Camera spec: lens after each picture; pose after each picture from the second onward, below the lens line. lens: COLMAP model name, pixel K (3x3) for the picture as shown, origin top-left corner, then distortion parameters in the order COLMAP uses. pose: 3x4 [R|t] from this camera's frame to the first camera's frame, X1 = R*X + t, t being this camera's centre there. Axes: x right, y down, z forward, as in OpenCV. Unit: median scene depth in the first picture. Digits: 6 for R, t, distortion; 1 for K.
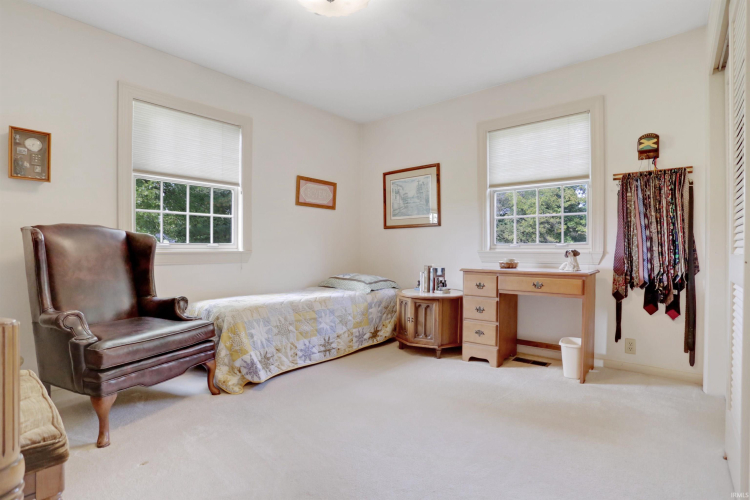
lens RADIAL K [[370.7, 0, 379.0], [0, 370.7, 246.1], [0, 0, 1]] dist [0.000585, 0.001641]
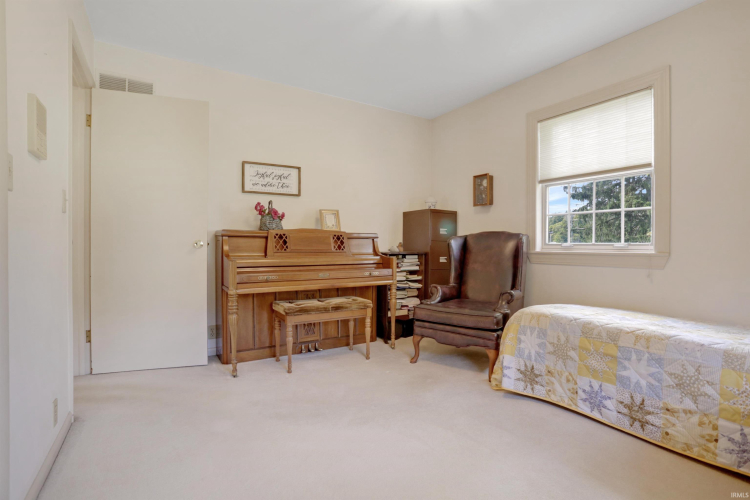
lens RADIAL K [[370.7, 0, 379.0], [0, 370.7, 246.1], [0, 0, 1]] dist [0.000585, 0.001641]
pose [[-0.265675, -0.008755, -0.964023, 0.554662], [-0.006339, 0.999953, -0.007334, 0.009342], [0.964042, 0.004162, -0.265718, 0.764495]]
